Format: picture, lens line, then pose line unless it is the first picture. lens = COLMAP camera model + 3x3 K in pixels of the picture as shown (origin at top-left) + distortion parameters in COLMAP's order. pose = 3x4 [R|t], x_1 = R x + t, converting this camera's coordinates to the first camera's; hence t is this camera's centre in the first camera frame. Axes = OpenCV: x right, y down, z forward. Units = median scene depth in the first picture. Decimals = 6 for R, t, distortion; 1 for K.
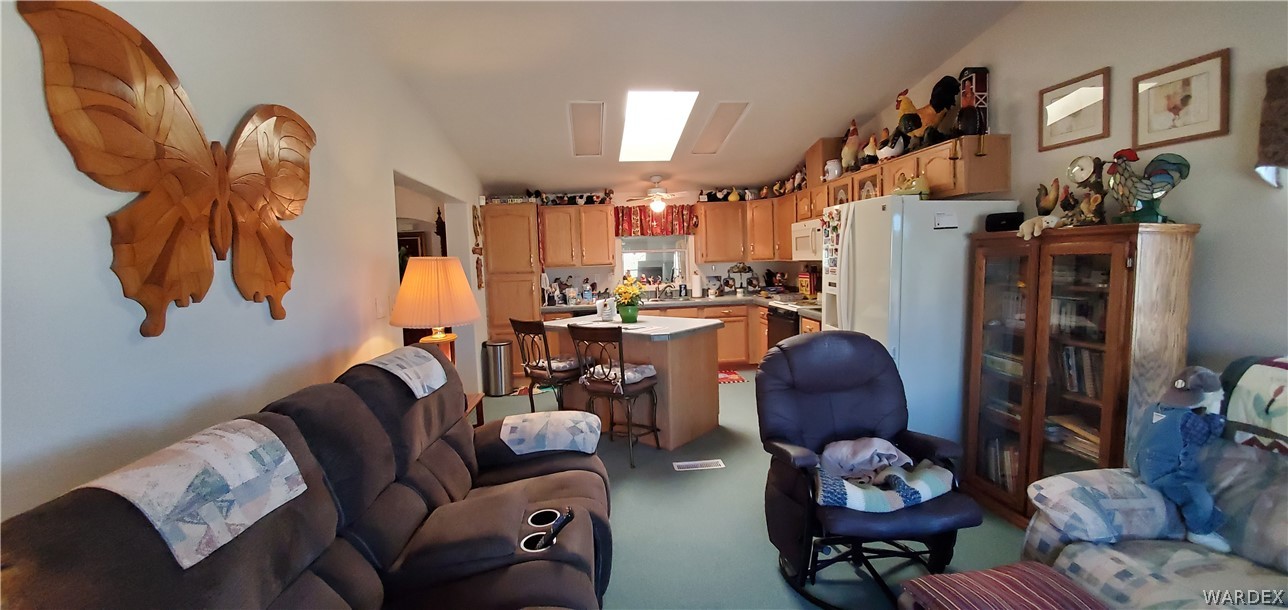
lens RADIAL K [[511.6, 0, 642.8], [0, 511.6, 290.9], [0, 0, 1]] dist [0.011216, -0.016931]
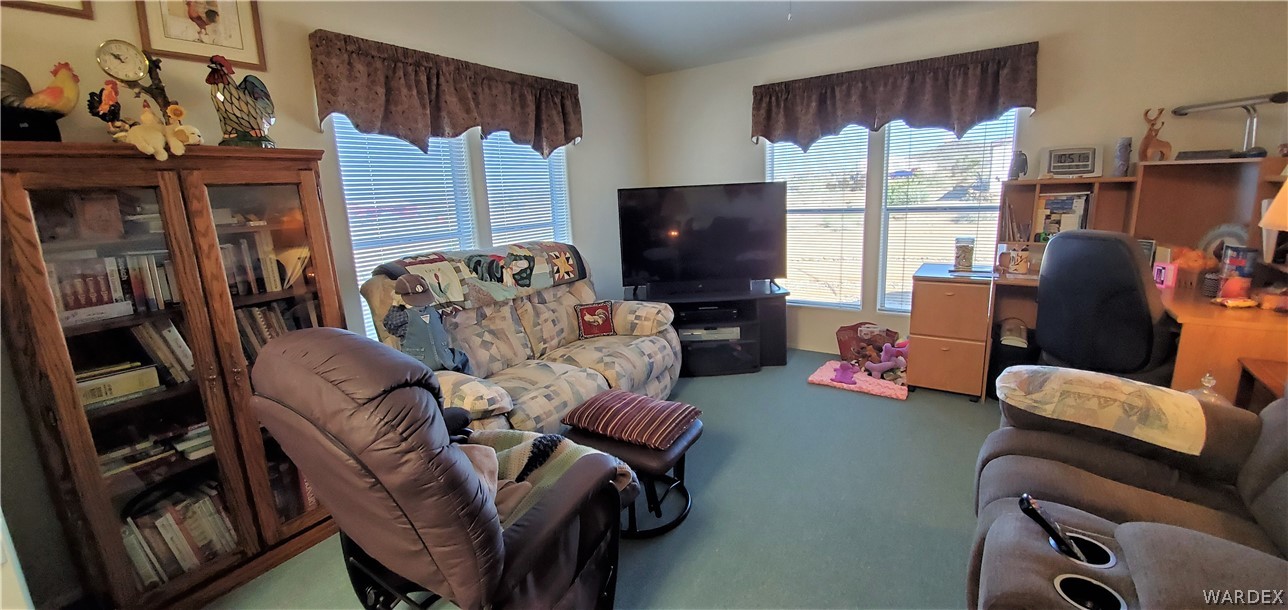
lens RADIAL K [[511.6, 0, 642.8], [0, 511.6, 290.9], [0, 0, 1]] dist [0.011216, -0.016931]
pose [[-0.776428, -0.060763, 0.627270, -0.040978], [0.106023, 0.968560, 0.225058, -0.009055], [-0.621224, 0.241247, -0.745574, 0.460457]]
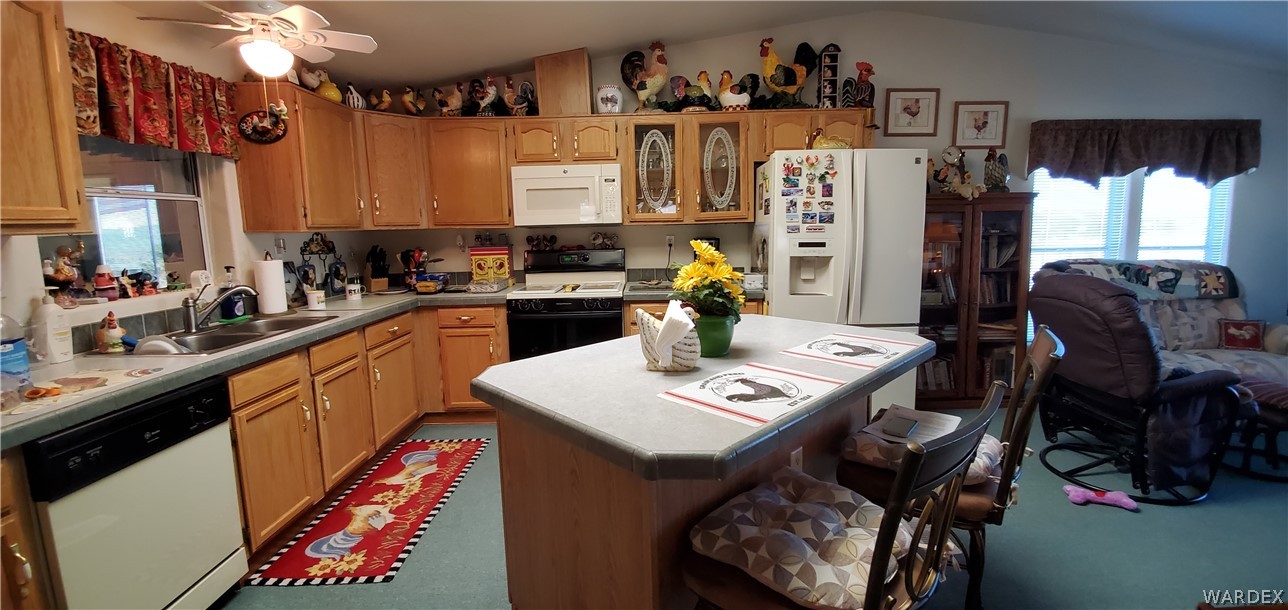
lens RADIAL K [[511.6, 0, 642.8], [0, 511.6, 290.9], [0, 0, 1]] dist [0.011216, -0.016931]
pose [[0.102042, -0.093138, 0.990410, -0.294690], [0.080490, 0.993116, 0.085099, -0.018328], [-0.991518, 0.071035, 0.108836, 0.705244]]
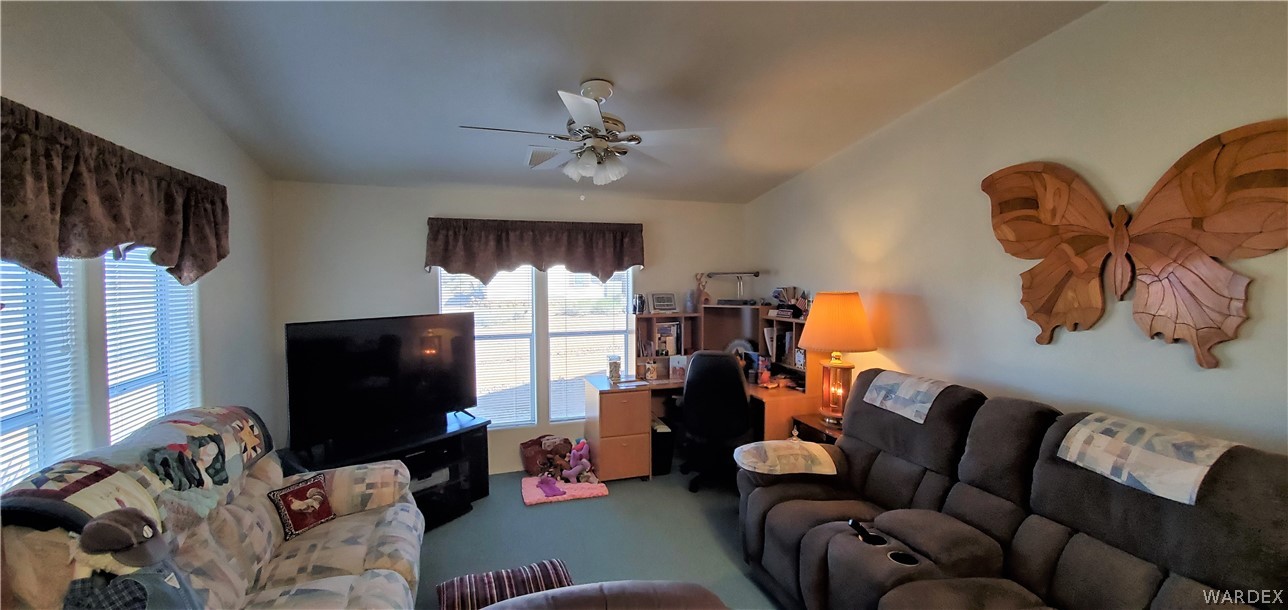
lens RADIAL K [[511.6, 0, 642.8], [0, 511.6, 290.9], [0, 0, 1]] dist [0.011216, -0.016931]
pose [[-0.970450, 0.036368, -0.238546, 0.159590], [0.015152, 0.995810, 0.090180, -0.058694], [0.240826, 0.083901, -0.966935, 0.527025]]
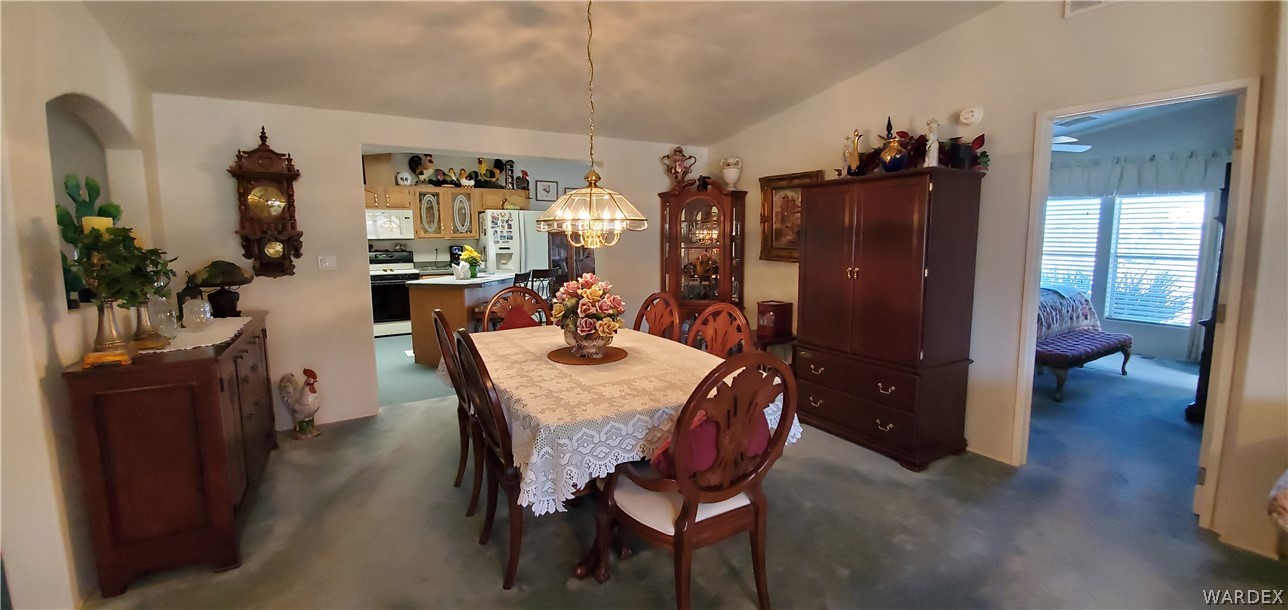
lens RADIAL K [[511.6, 0, 642.8], [0, 511.6, 290.9], [0, 0, 1]] dist [0.011216, -0.016931]
pose [[-0.420934, -0.066119, 0.904678, -1.029980], [0.078928, 0.990888, 0.109143, -0.014082], [-0.903651, 0.117347, -0.411879, 0.810125]]
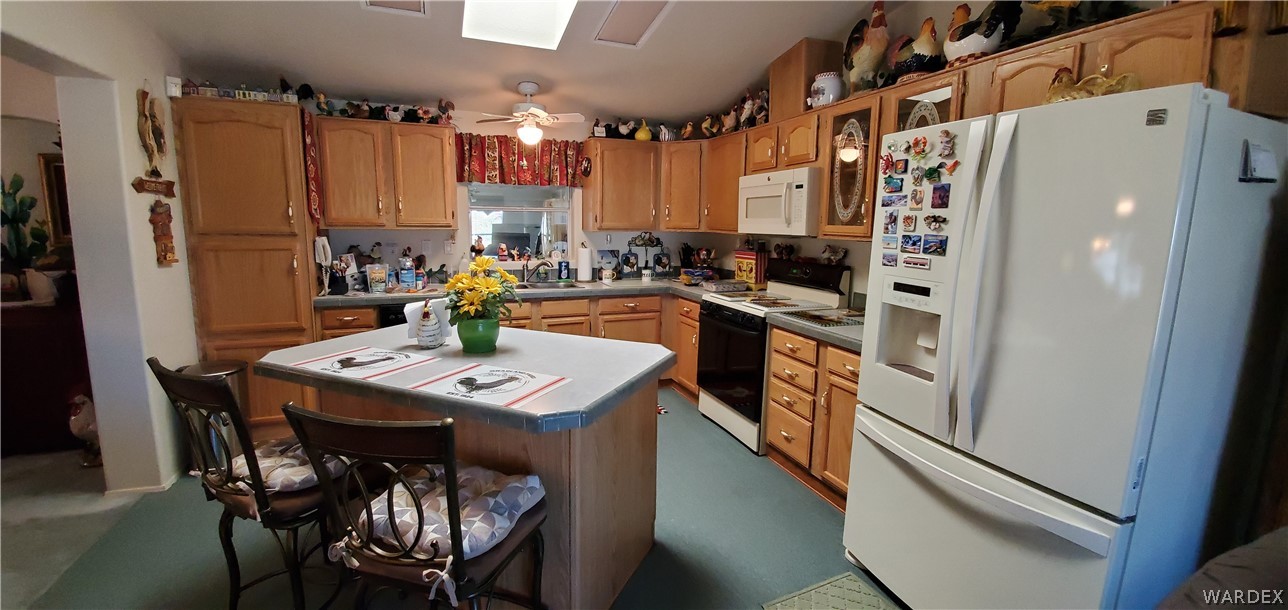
lens RADIAL K [[511.6, 0, 642.8], [0, 511.6, 290.9], [0, 0, 1]] dist [0.011216, -0.016931]
pose [[0.960880, 0.009410, 0.276806, -0.008735], [-0.027766, 0.997661, 0.062470, -0.020332], [-0.275571, -0.067712, 0.958893, 0.354282]]
